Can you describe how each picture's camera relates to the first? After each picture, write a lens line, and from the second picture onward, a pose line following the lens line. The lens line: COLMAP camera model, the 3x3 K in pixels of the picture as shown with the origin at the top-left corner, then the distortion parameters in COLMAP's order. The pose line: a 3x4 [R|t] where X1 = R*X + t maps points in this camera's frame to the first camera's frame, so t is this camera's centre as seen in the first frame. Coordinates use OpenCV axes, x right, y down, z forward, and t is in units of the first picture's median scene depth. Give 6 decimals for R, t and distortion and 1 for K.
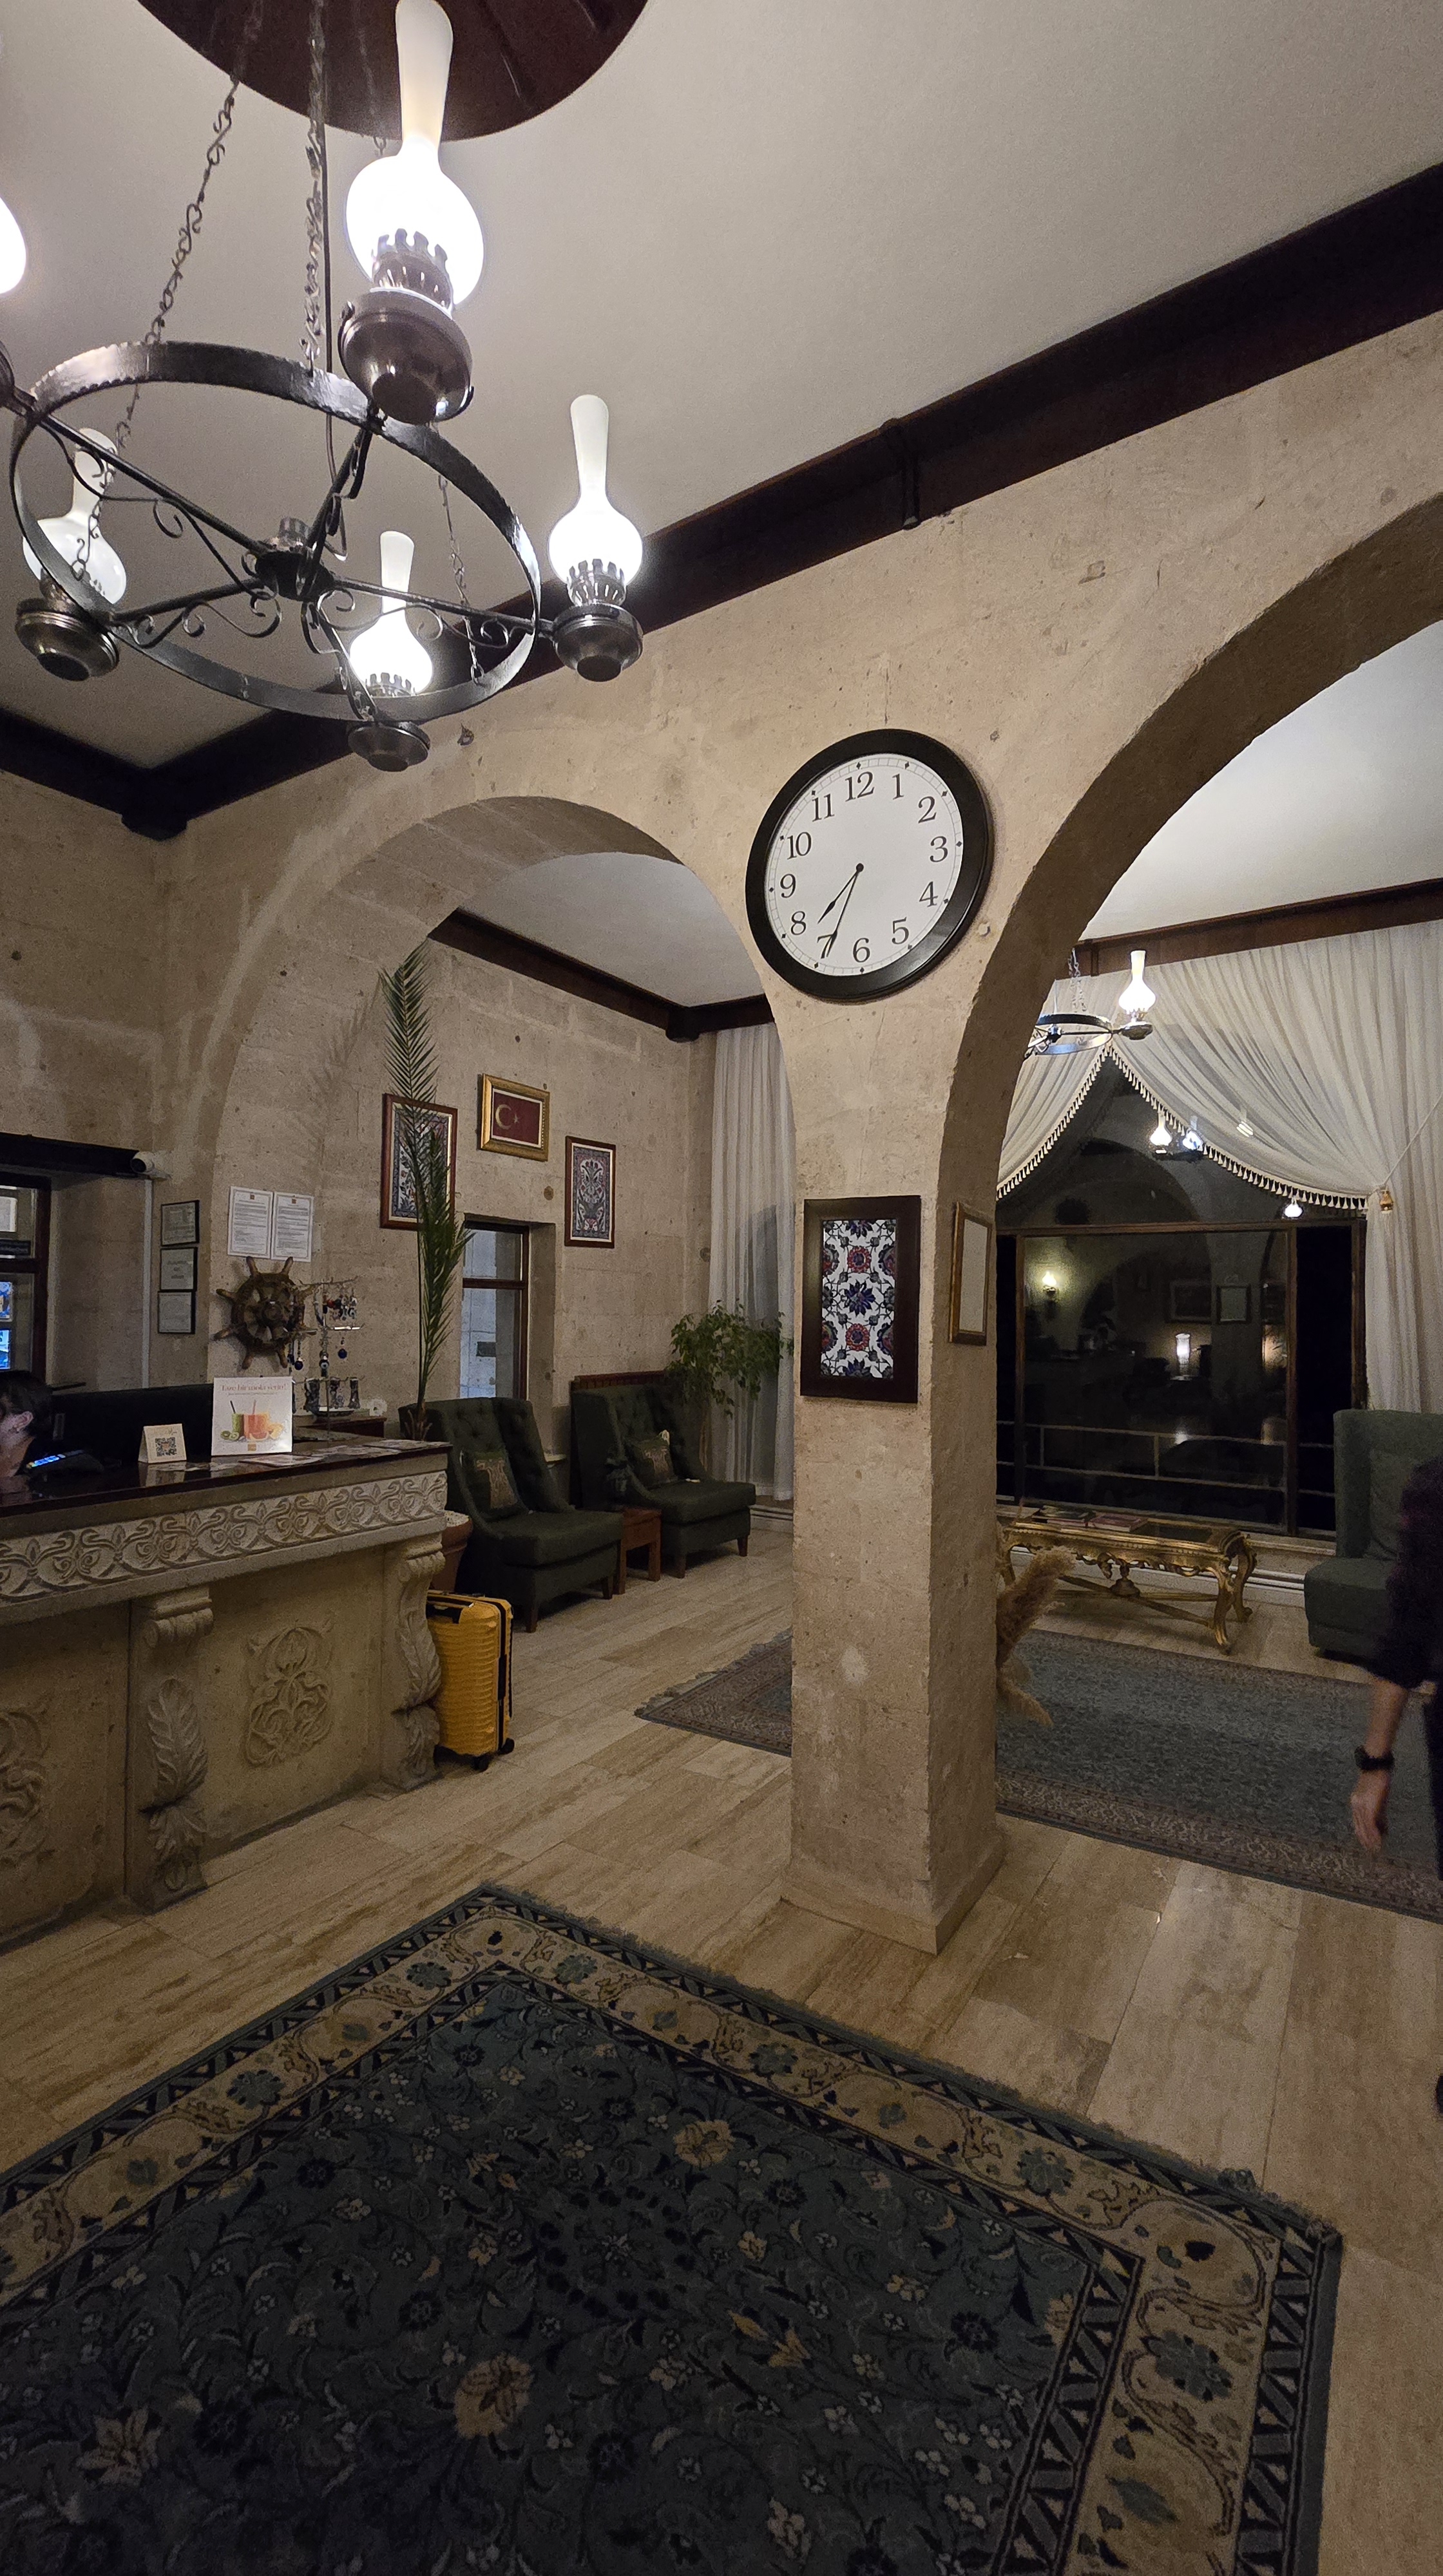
lens RADIAL K [[1062.0, 0, 721.2], [0, 1062.0, 1280.0], [0, 0, 1]] dist [0.000919, 0.000039]
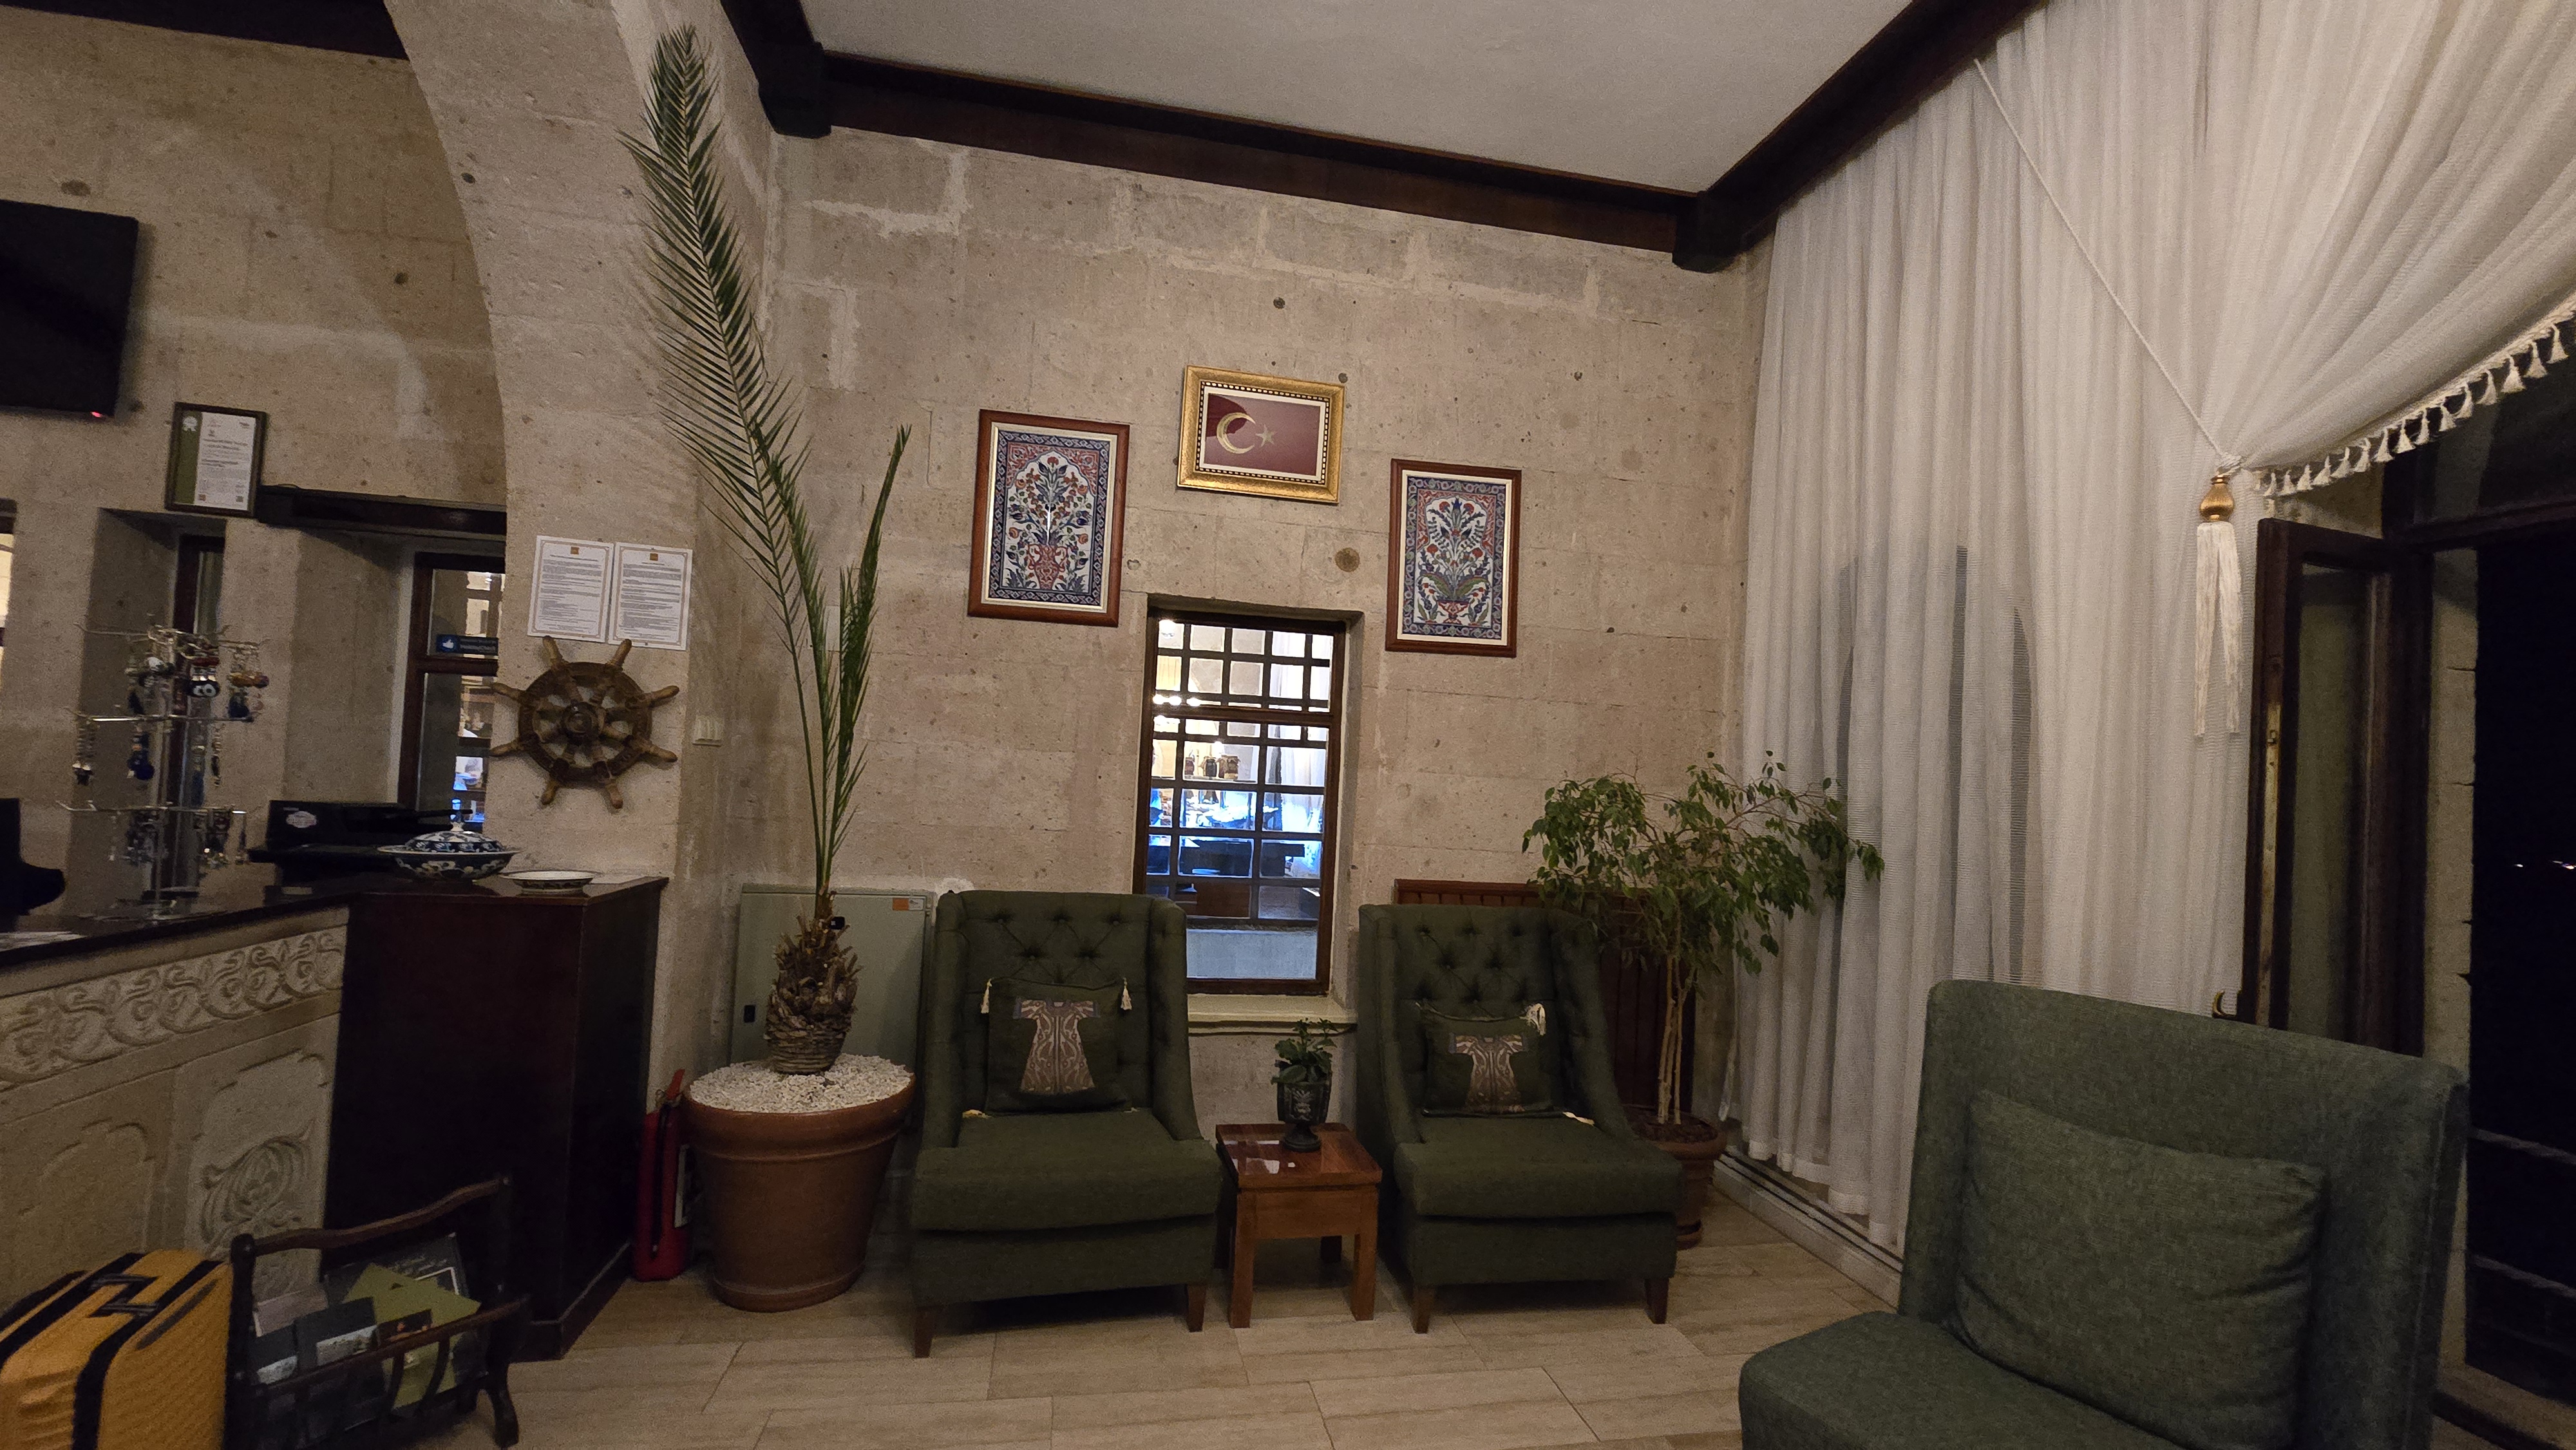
lens RADIAL K [[1054.4, 0, 1281.5], [0, 1054.4, 746.1], [0, 0, 1]] dist [-0.002109, -0.000214]
pose [[0.681865, 0.001397, -0.731477, 0.249935], [-0.022197, 0.999577, -0.018783, 0.034077], [0.731141, 0.029044, 0.681607, 0.616879]]
